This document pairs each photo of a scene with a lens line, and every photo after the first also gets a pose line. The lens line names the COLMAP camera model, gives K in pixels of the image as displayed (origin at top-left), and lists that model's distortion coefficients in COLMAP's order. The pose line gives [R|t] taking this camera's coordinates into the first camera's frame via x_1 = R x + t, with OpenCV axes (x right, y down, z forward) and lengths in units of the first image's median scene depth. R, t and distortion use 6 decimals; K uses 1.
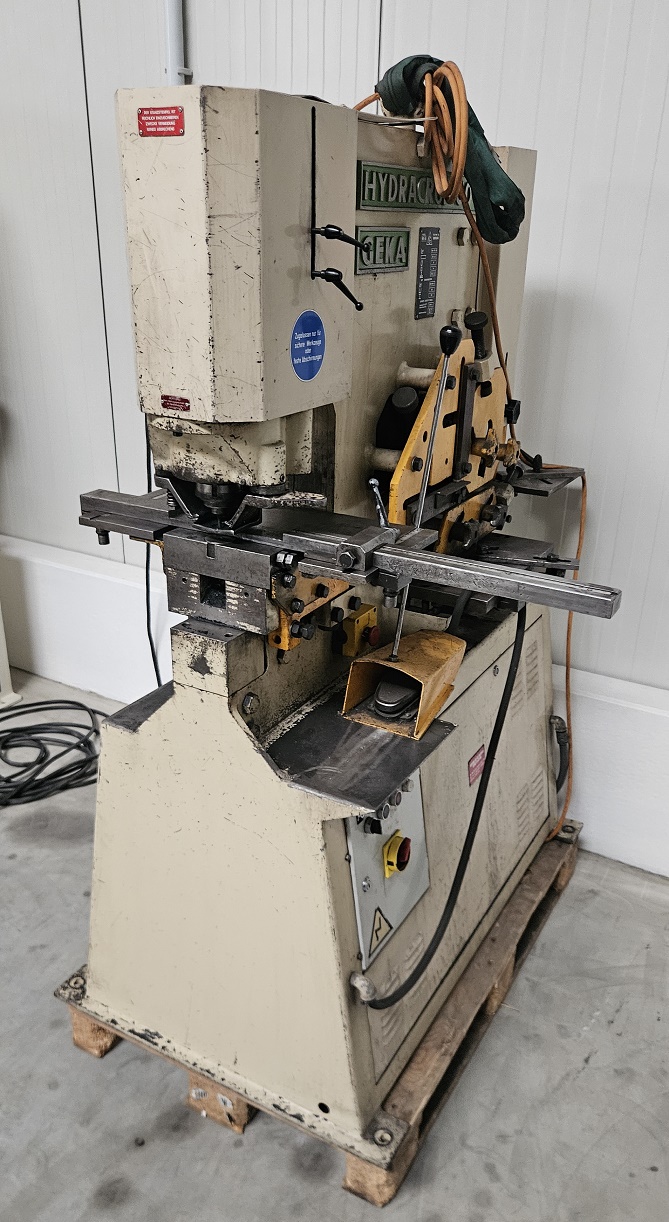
lens RADIAL K [[936.4, 0, 334.7], [0, 936.4, 672.9], [0, 0, 1]] dist [0.000846, 0.000320]
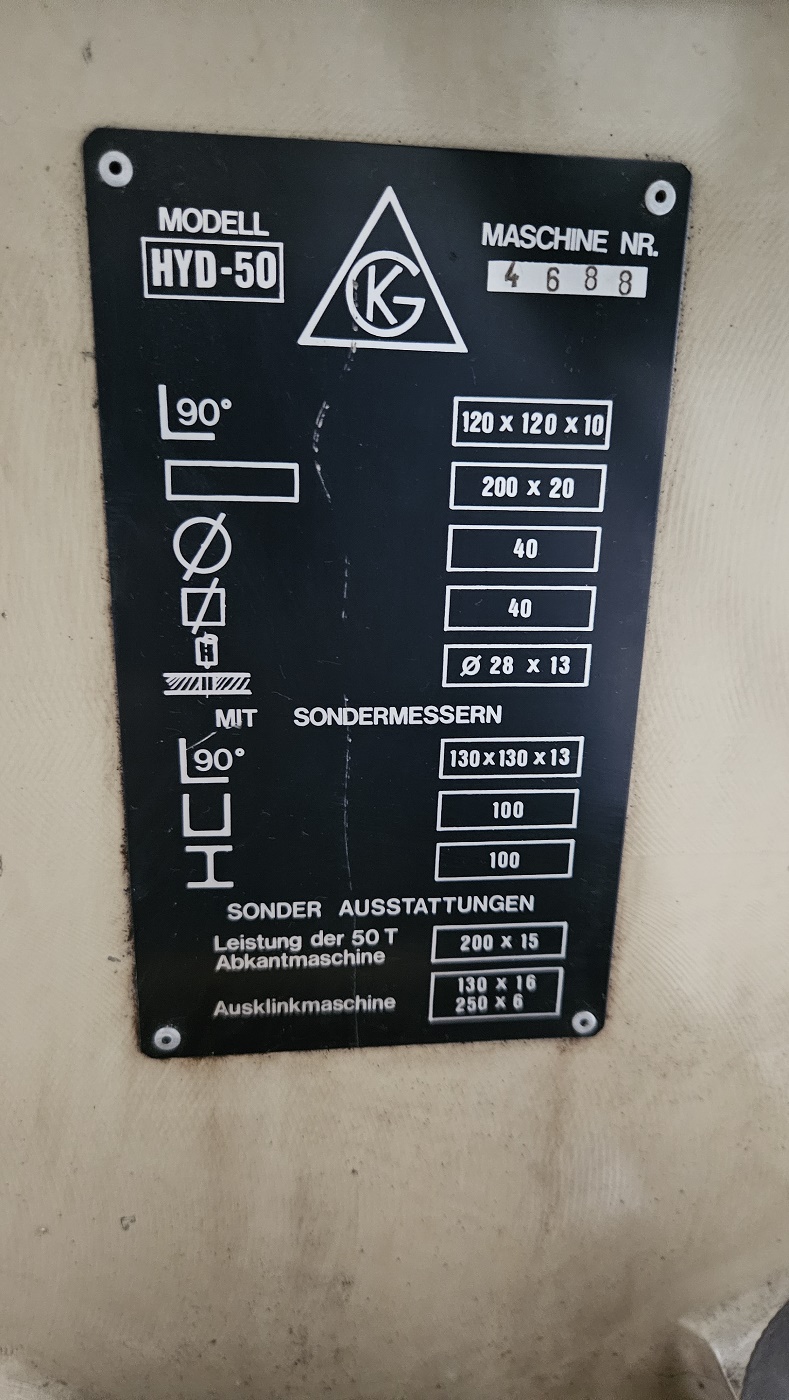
lens RADIAL K [[943.2, 0, 394.5], [0, 943.2, 700.0], [0, 0, 1]] dist [0.001463, -0.000480]
pose [[0.588832, 0.224255, -0.776522, 0.209511], [-0.365525, 0.930764, -0.008375, -0.516339], [0.720881, 0.288770, 0.630034, 1.155360]]
